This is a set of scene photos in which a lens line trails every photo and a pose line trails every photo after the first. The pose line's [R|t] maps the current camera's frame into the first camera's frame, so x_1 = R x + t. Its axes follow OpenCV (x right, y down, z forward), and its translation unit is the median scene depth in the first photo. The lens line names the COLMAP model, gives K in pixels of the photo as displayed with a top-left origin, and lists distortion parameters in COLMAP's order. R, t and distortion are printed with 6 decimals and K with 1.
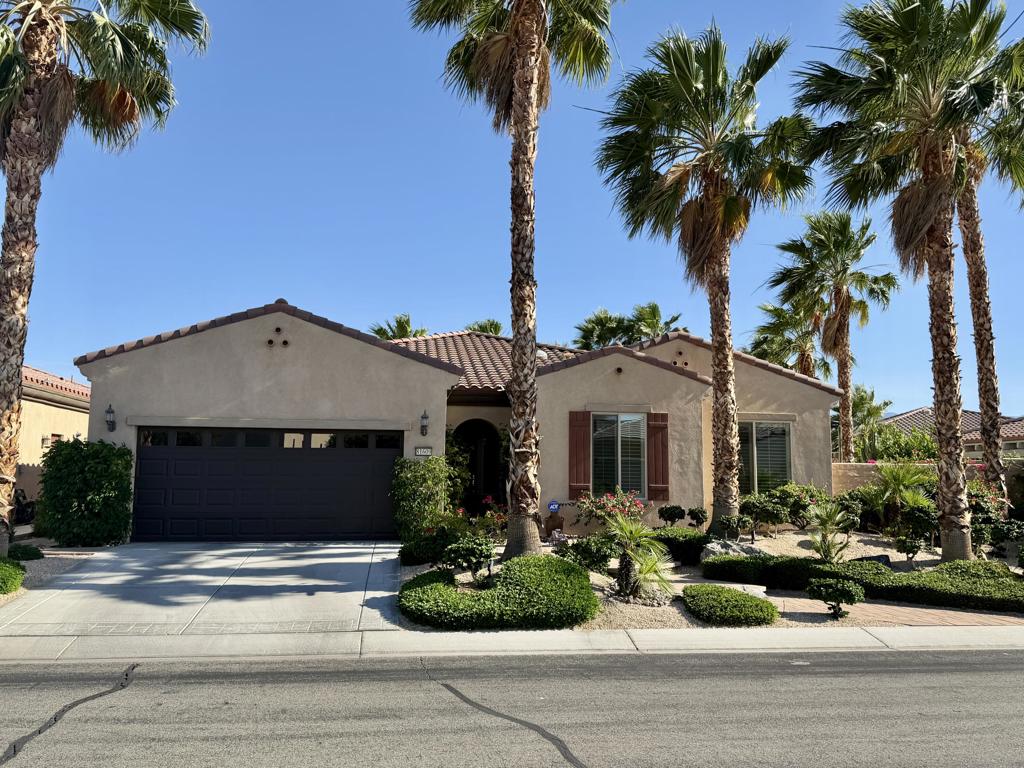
lens RADIAL K [[846.3, 0, 511.0], [0, 846.3, 378.6], [0, 0, 1]] dist [-0.014047, 0.001424]
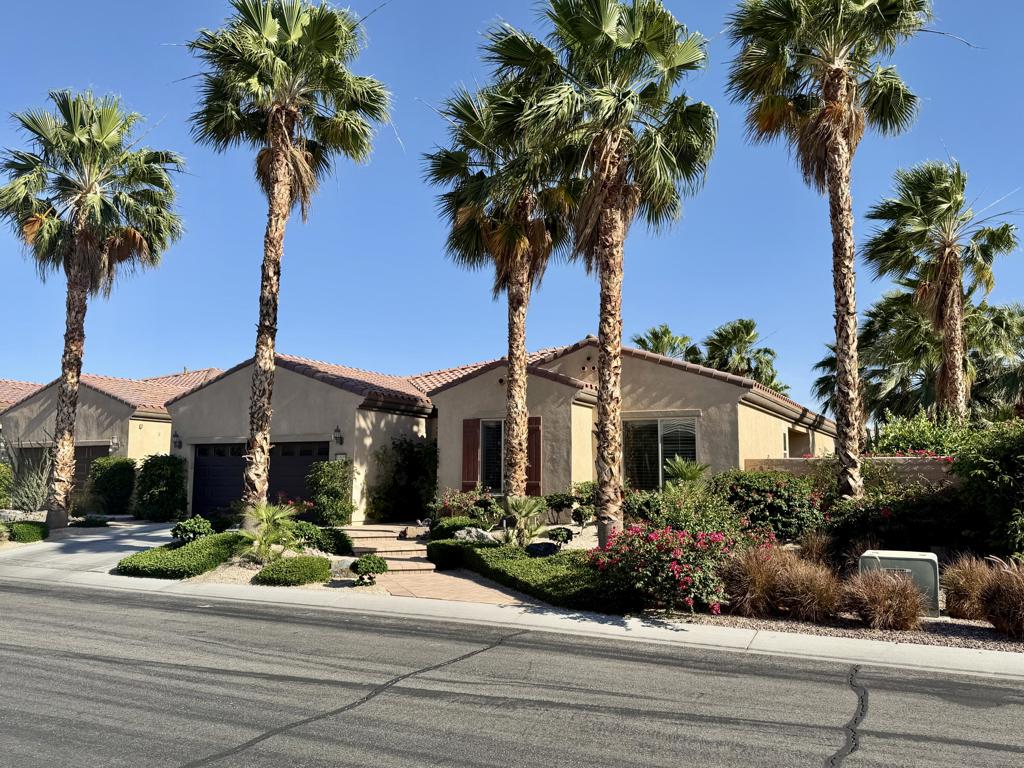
lens RADIAL K [[846.3, 0, 512.4], [0, 846.3, 388.1], [0, 0, 1]] dist [-0.014047, 0.001424]
pose [[0.826189, -0.069064, -0.559144, 0.778872], [0.072636, 0.997233, -0.015849, 0.018340], [0.558691, -0.027520, 0.828919, 0.059074]]
